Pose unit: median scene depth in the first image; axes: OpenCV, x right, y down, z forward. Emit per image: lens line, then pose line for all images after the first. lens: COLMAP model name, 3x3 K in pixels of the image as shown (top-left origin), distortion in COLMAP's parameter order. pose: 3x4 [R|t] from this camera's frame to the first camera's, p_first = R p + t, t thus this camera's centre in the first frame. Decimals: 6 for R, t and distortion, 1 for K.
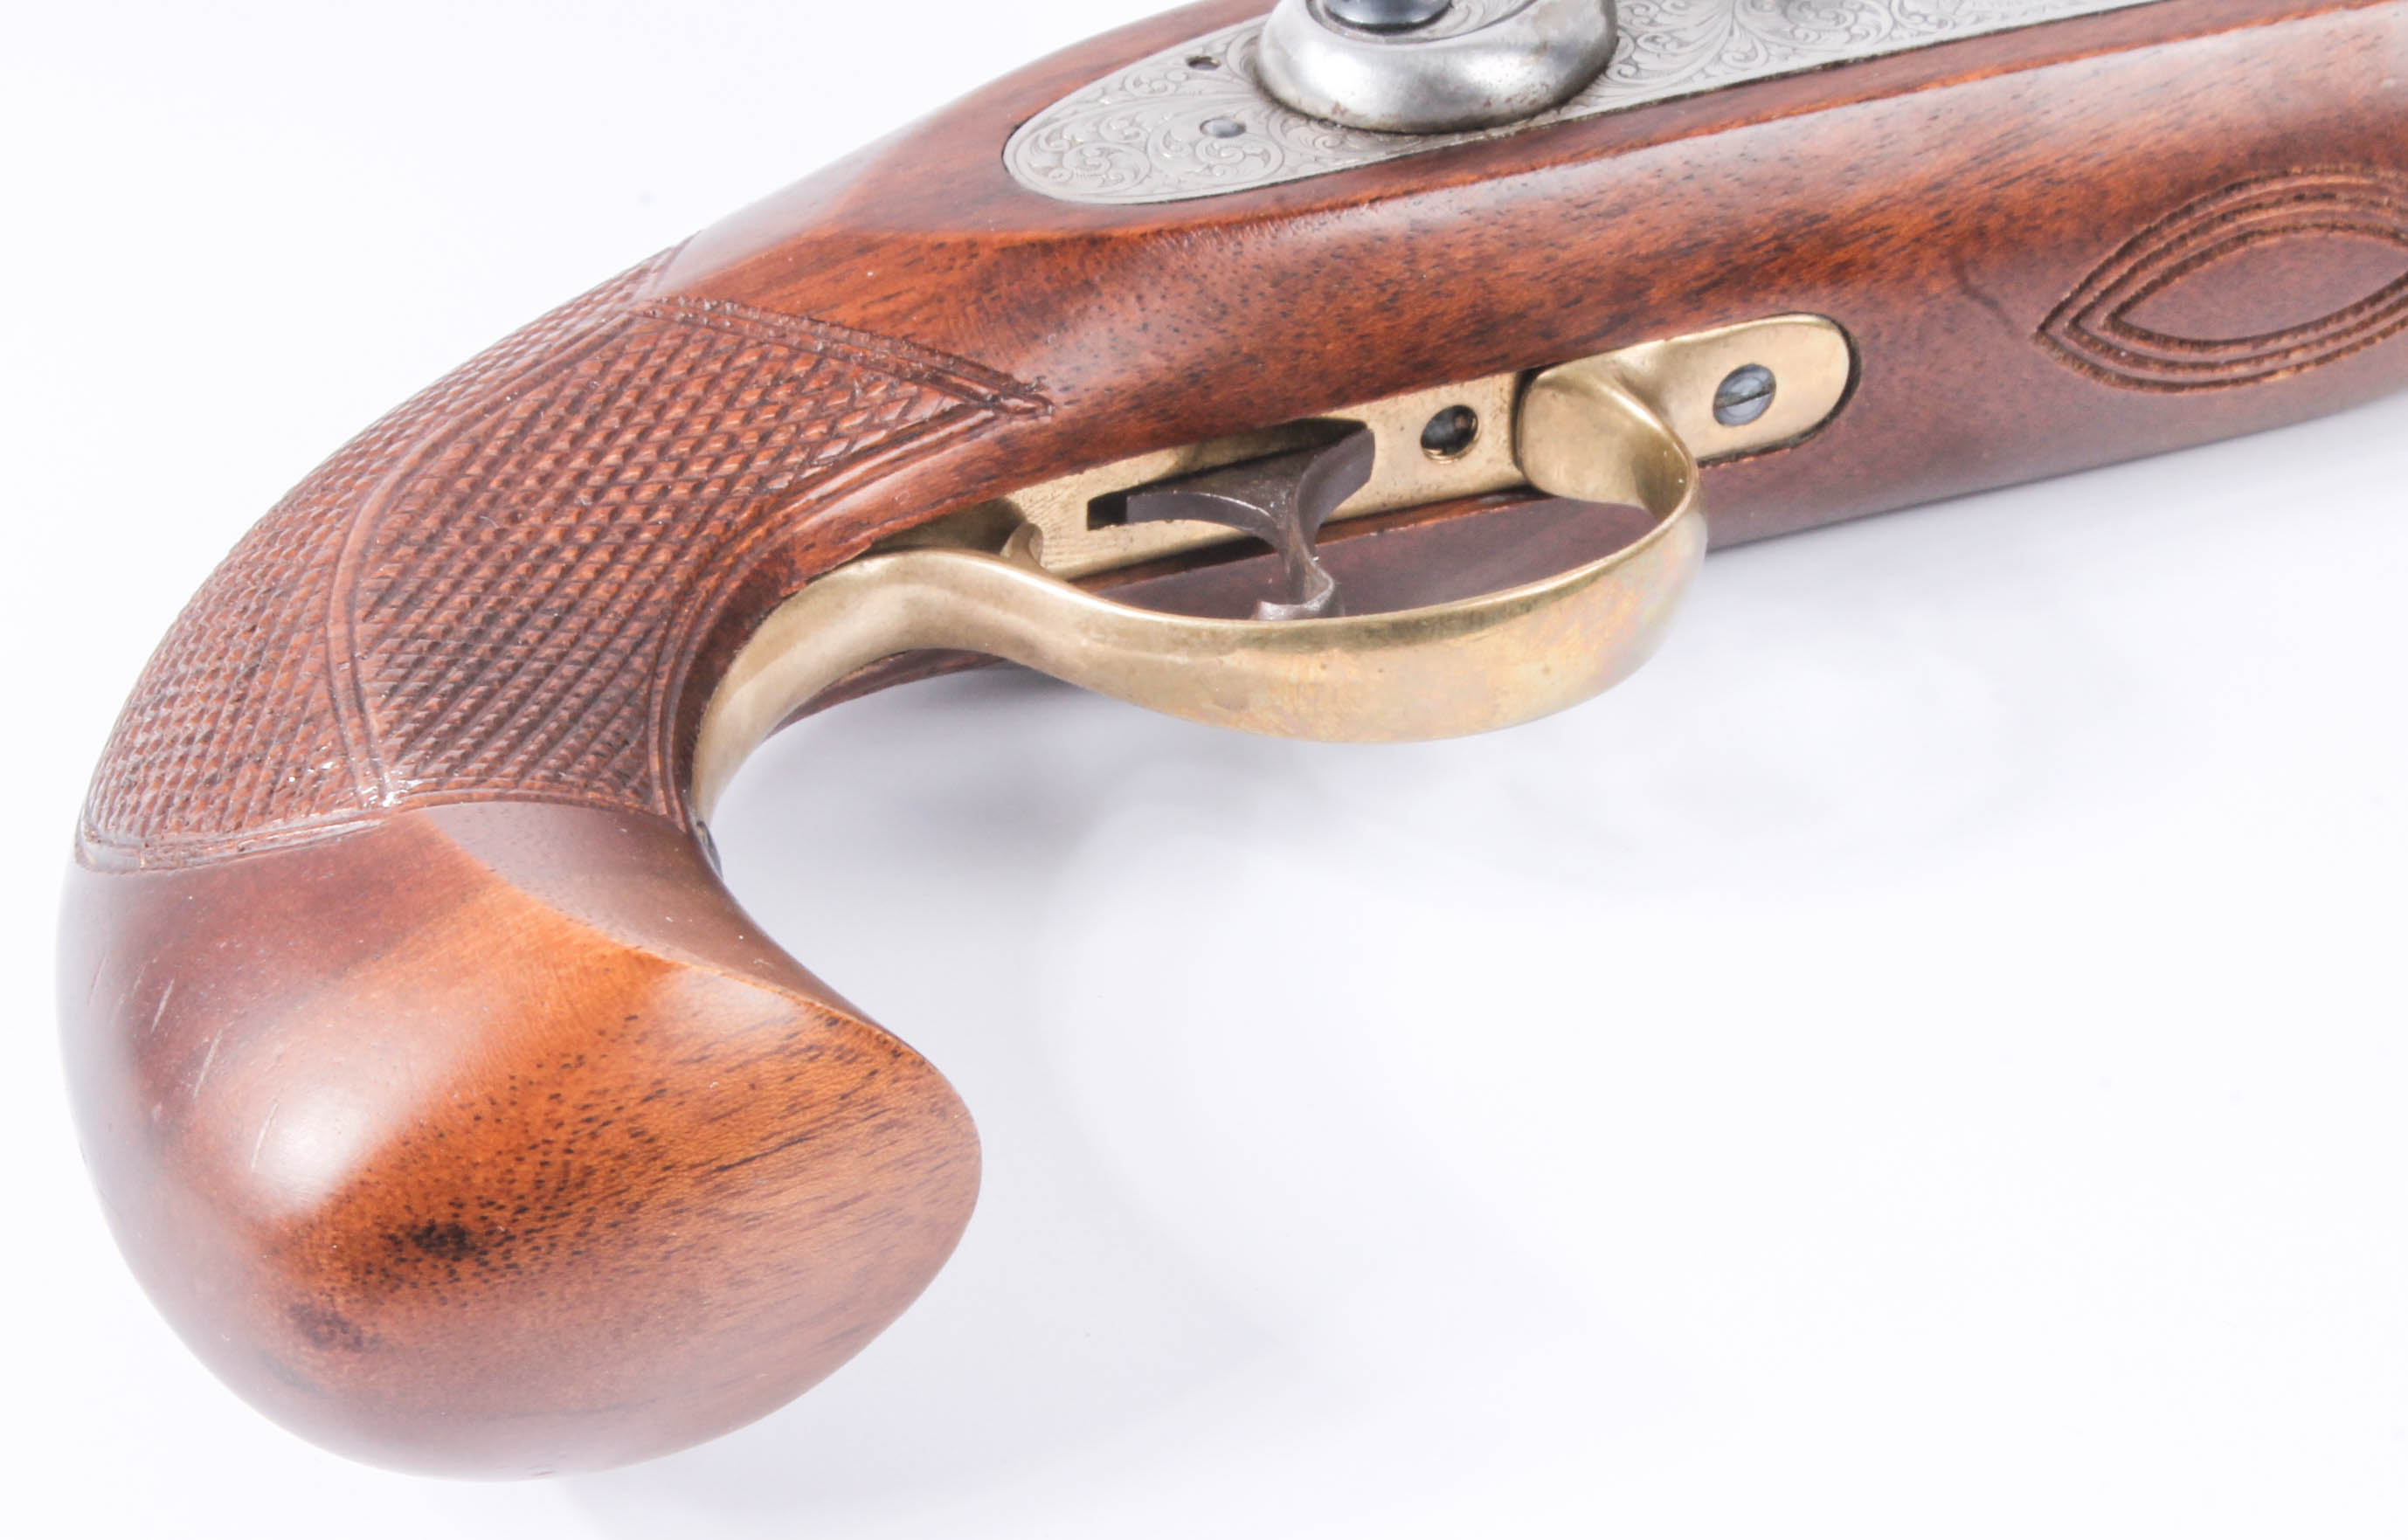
lens RADIAL K [[6654.7, 0, 1190.8], [0, 6654.7, 768.8], [0, 0, 1]] dist [0.078407, 0.000000]
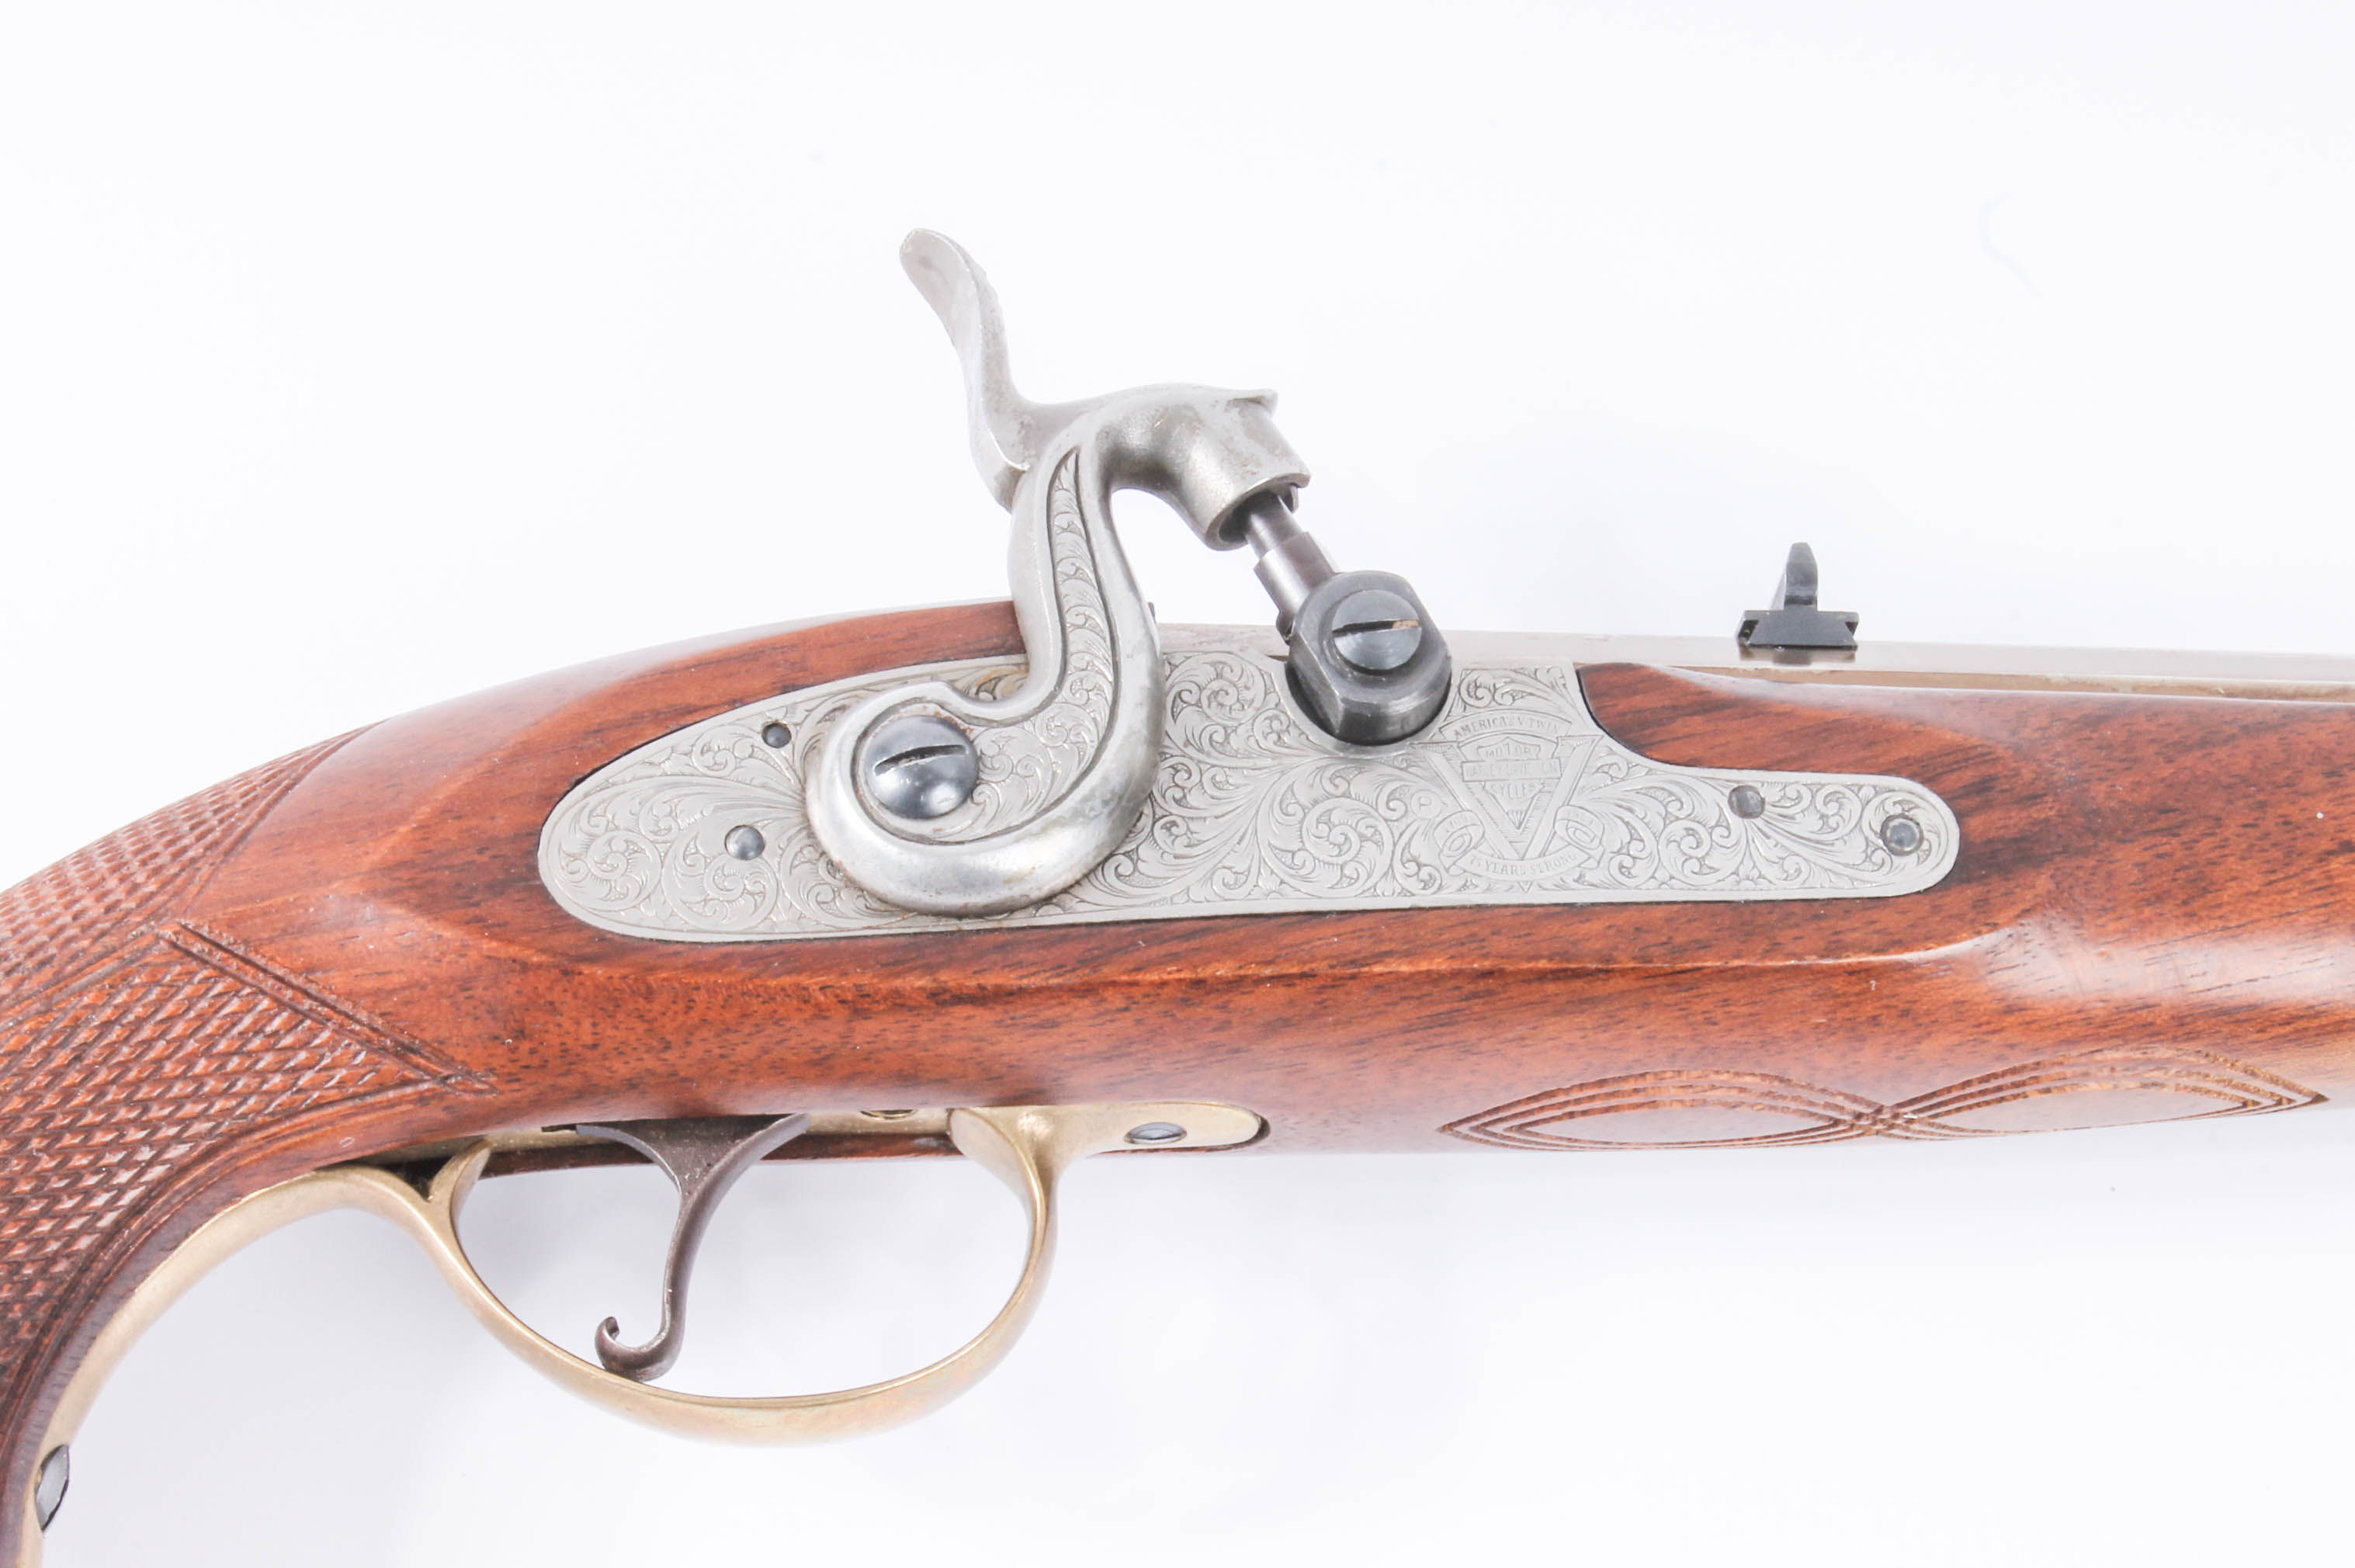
lens RADIAL K [[5288.5, 0, 1177.6], [0, 5288.5, 796.4], [0, 0, 1]] dist [0.029148, 0.000000]
pose [[0.938294, 0.330664, -0.101321, 0.161389], [-0.237697, 0.829402, 0.505561, -0.571264], [0.251207, -0.450281, 0.856821, 0.249316]]
